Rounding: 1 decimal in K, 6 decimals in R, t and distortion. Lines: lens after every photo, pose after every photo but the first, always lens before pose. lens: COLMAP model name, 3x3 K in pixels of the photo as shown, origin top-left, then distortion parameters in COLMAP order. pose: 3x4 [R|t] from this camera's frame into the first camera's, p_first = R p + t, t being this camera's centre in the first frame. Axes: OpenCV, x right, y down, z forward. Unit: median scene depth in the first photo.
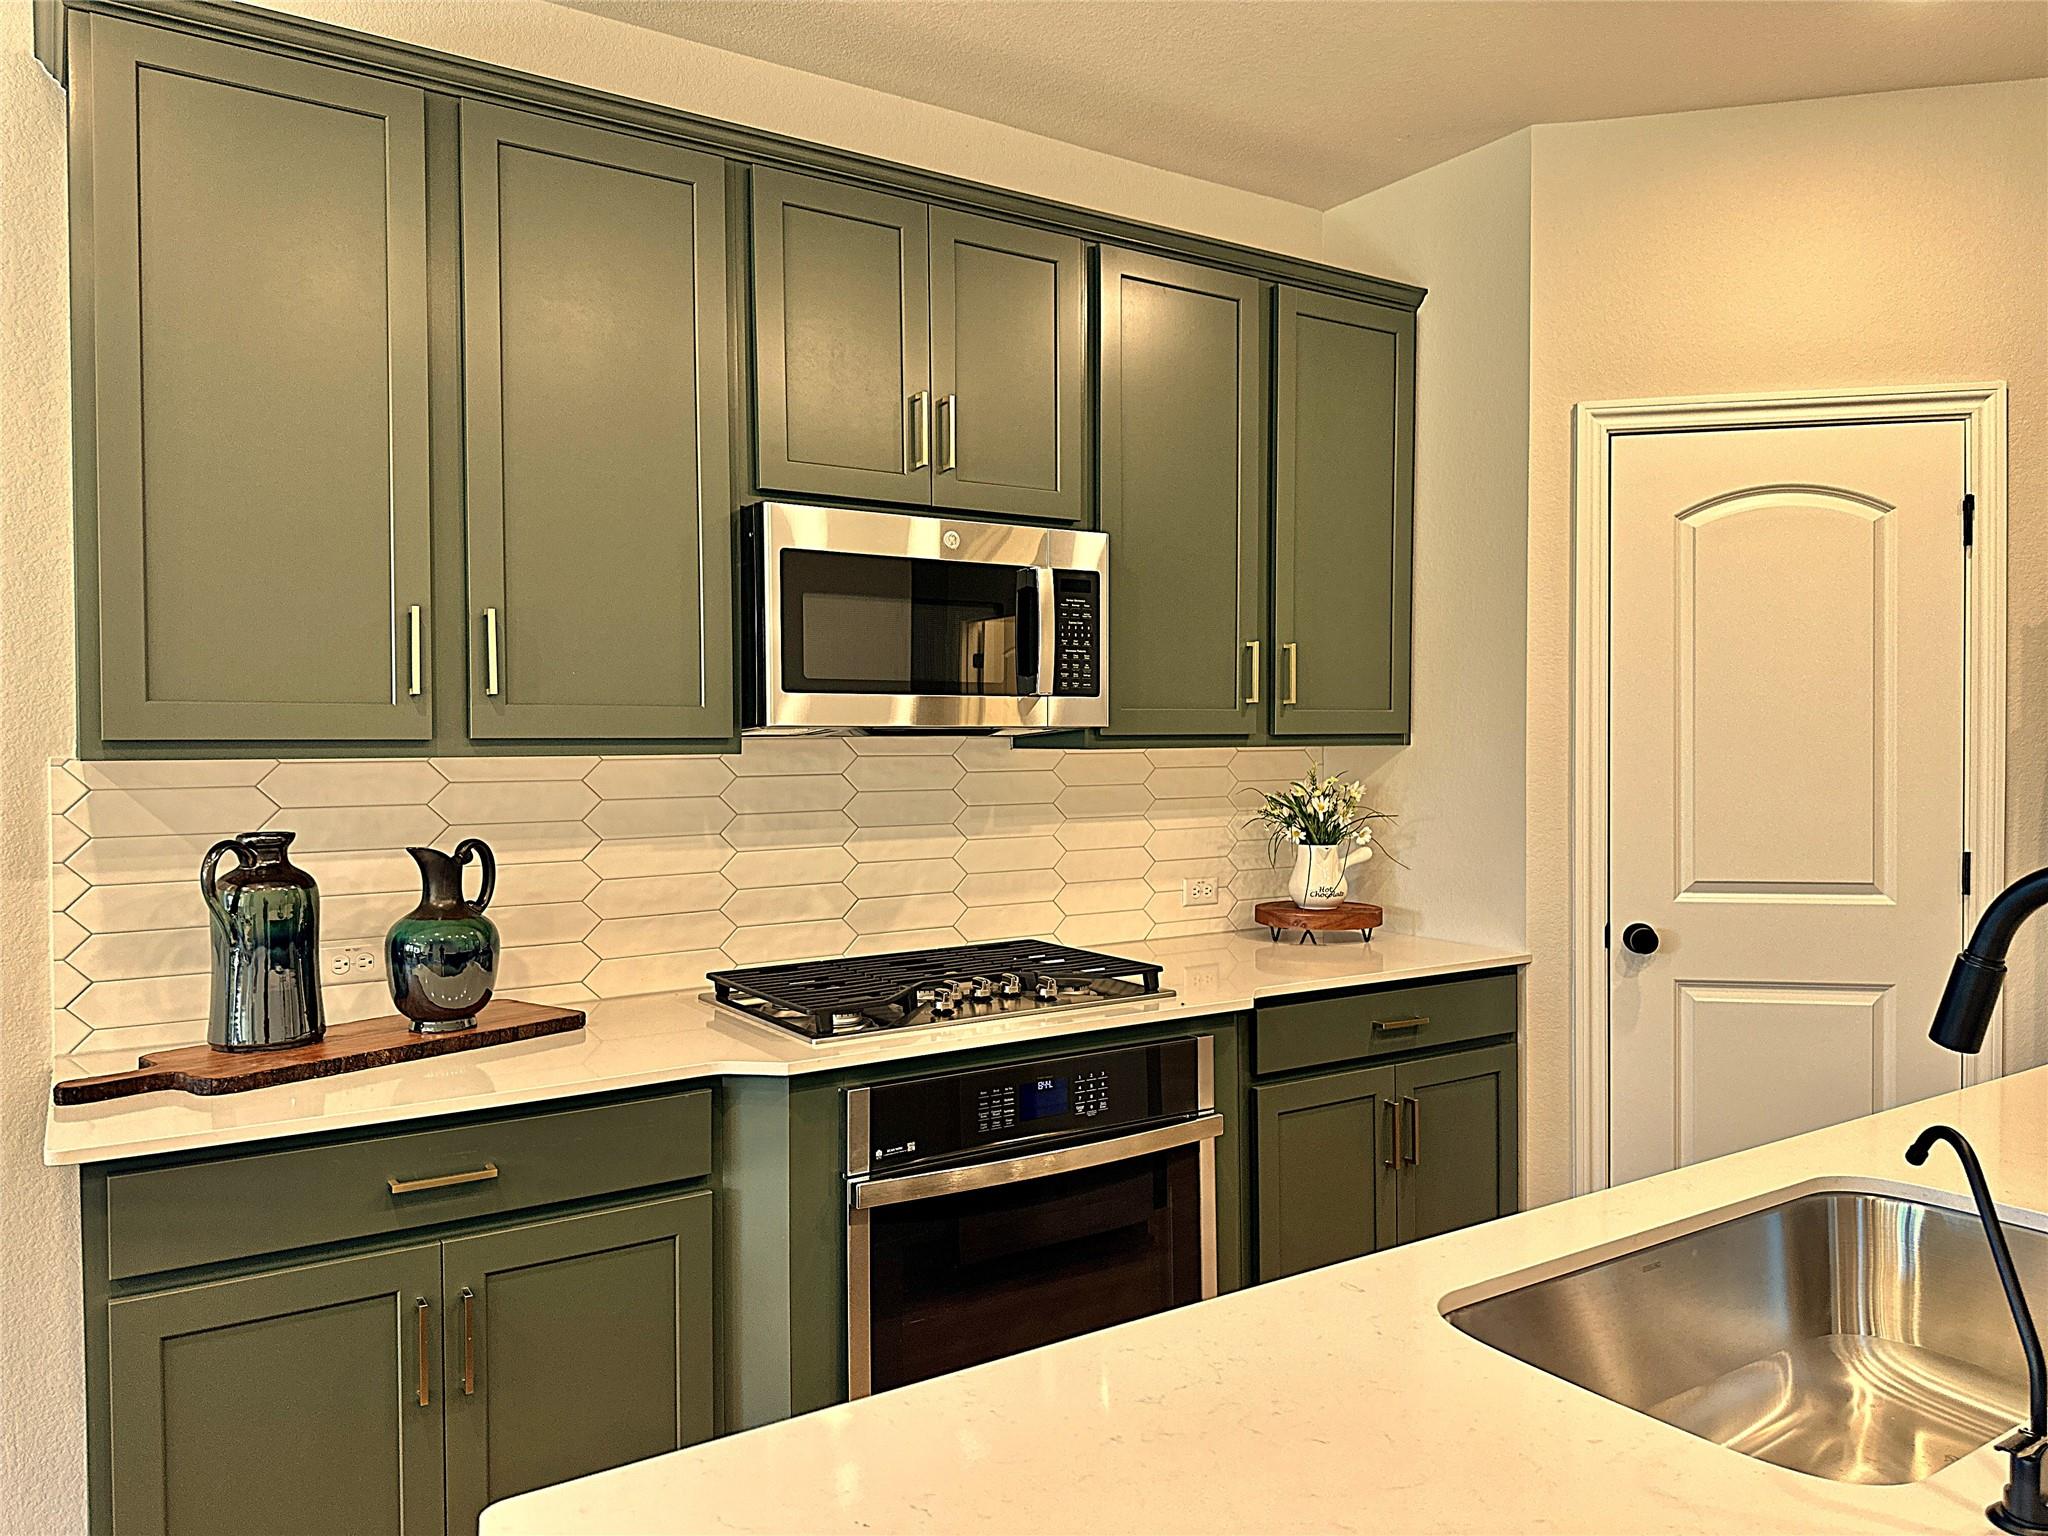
lens RADIAL K [[1478.8, 0, 1028.9], [0, 1478.8, 776.3], [0, 0, 1]] dist [0.211770, -0.377108]
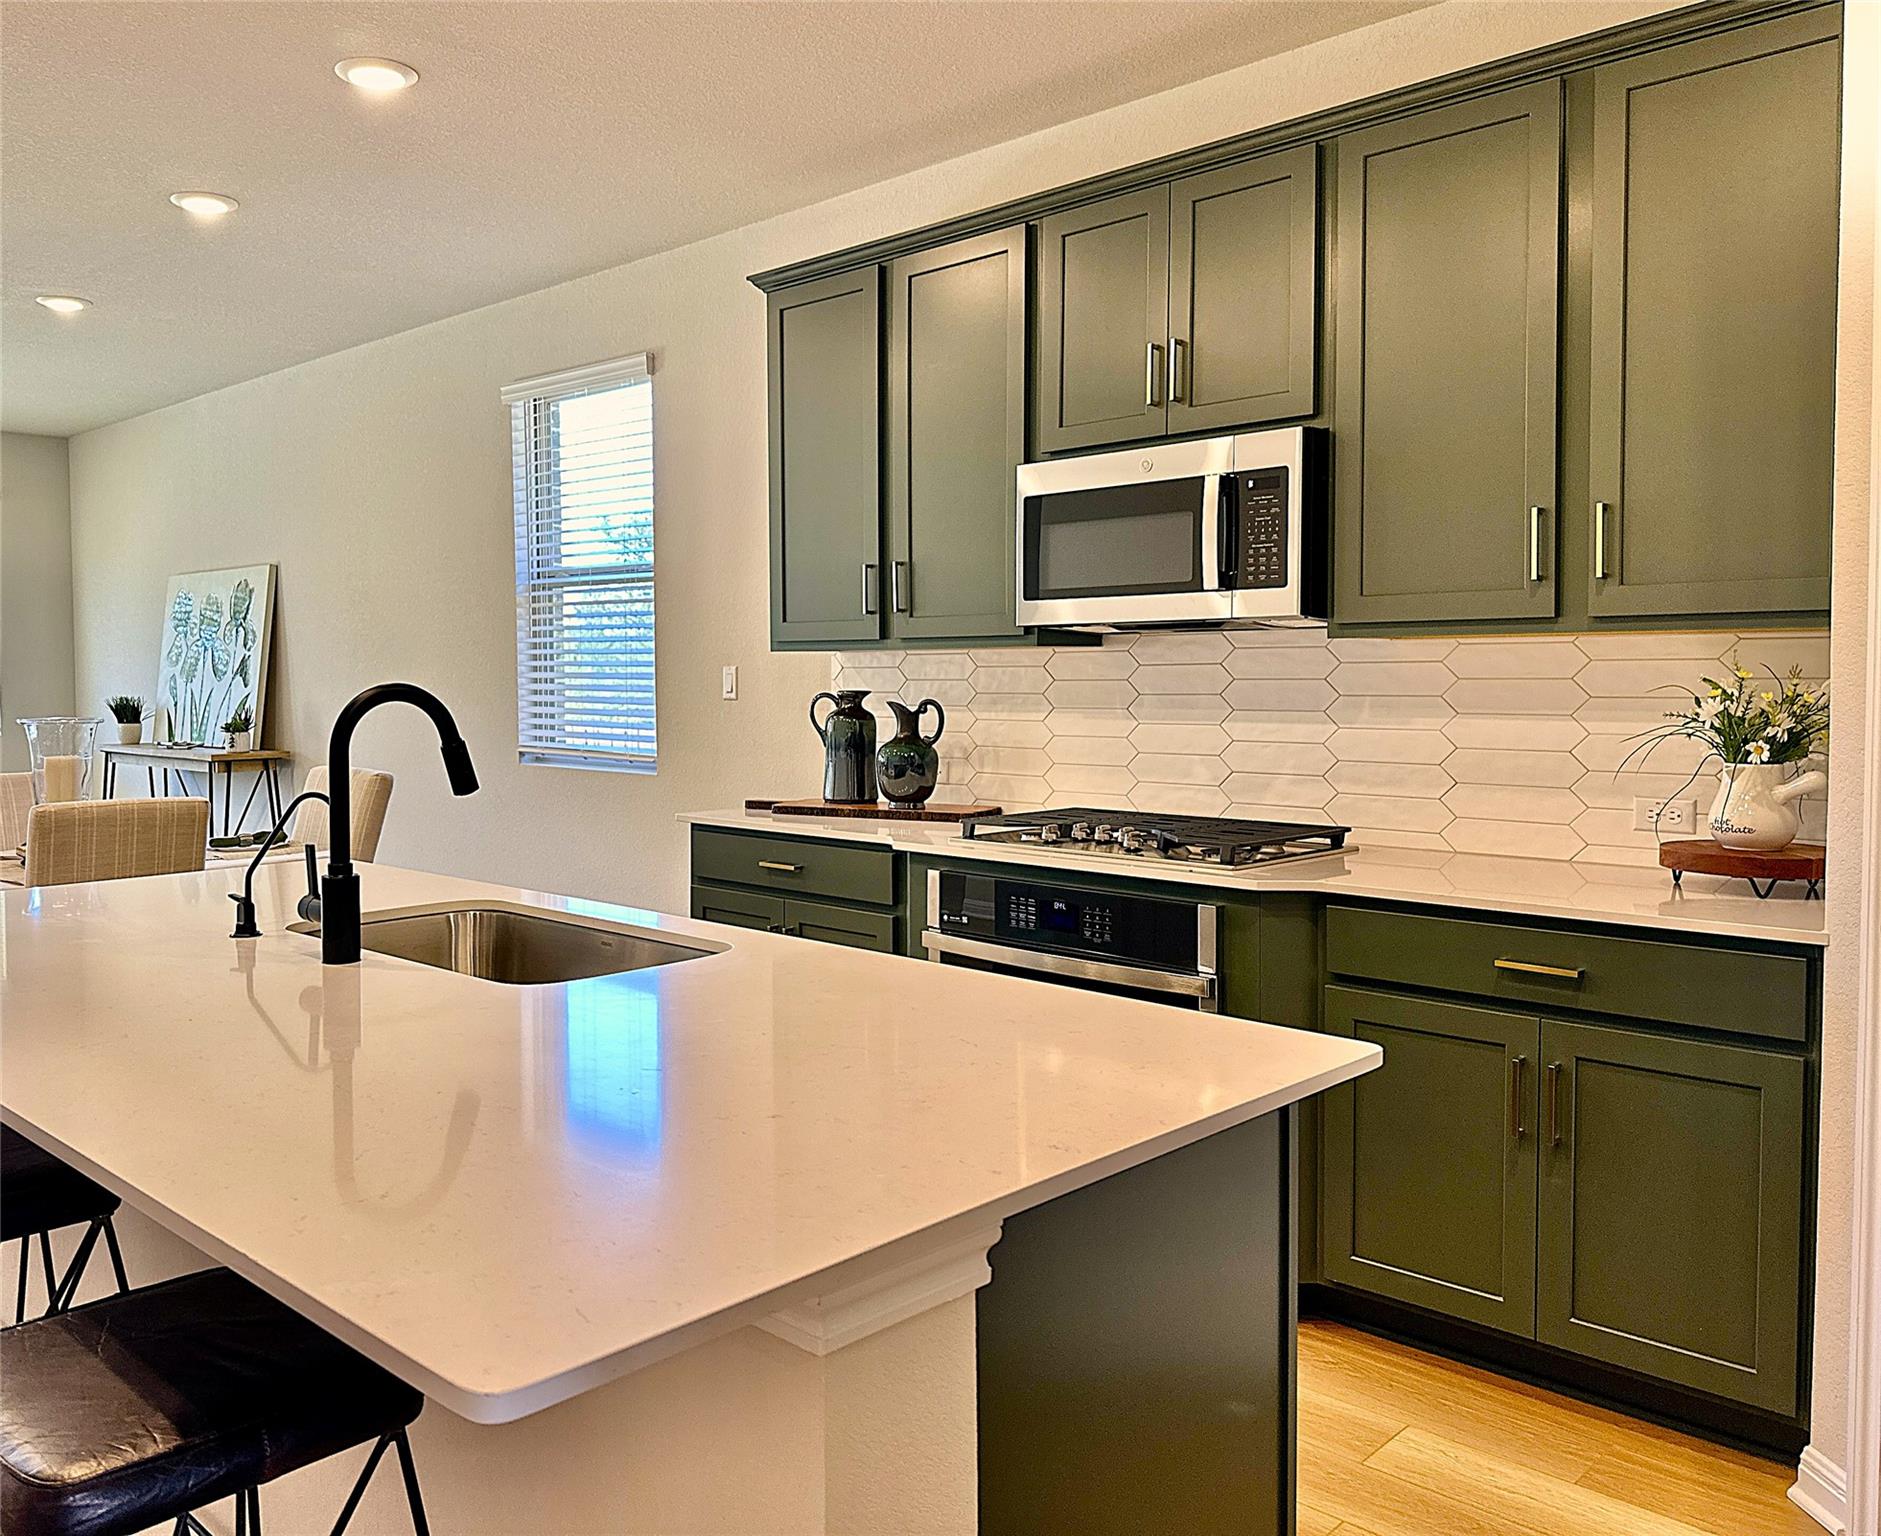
lens RADIAL K [[1319.8, 0, 892.2], [0, 1319.8, 768.7], [0, 0, 1]] dist [0.111625, -0.148181]
pose [[0.247131, 0.071542, -0.966337, 0.901443], [-0.025958, 0.997402, 0.067203, 0.017927], [0.968634, 0.008476, 0.248346, 0.506052]]
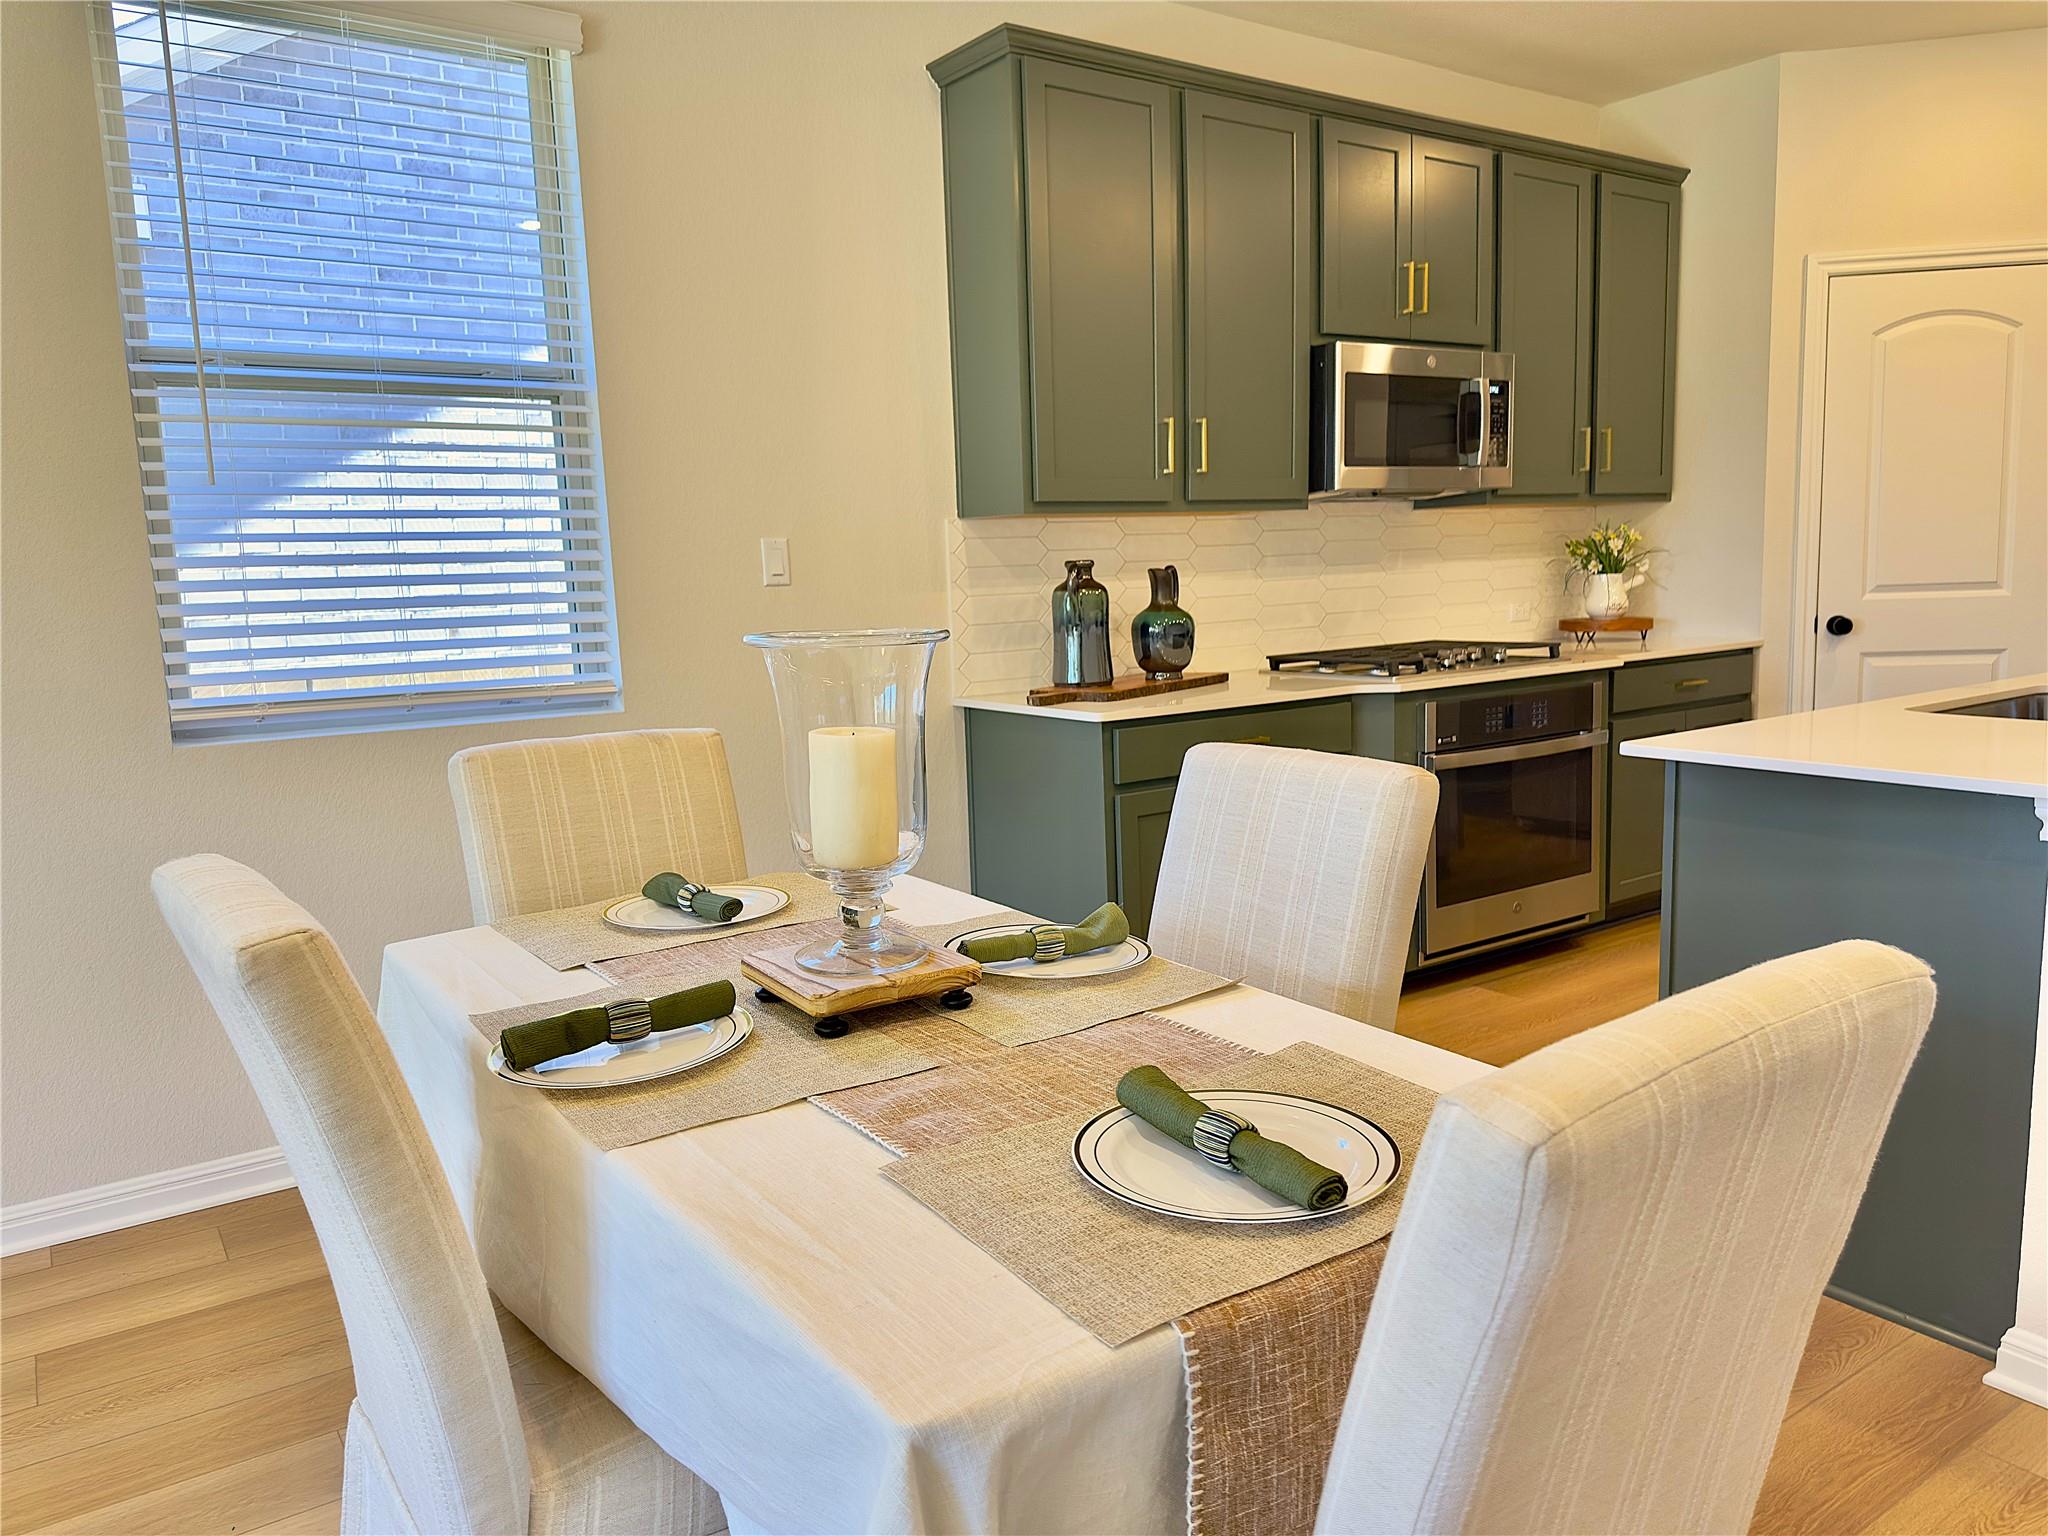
lens RADIAL K [[1421.5, 0, 1024.0], [0, 1421.5, 768.0], [0, 0, 1]] dist [0.078150, -0.110105]
pose [[0.999502, -0.031565, 0.000304, -0.454616], [0.031320, 0.992843, 0.115246, 0.066280], [-0.003939, -0.115179, 0.993337, -0.471970]]
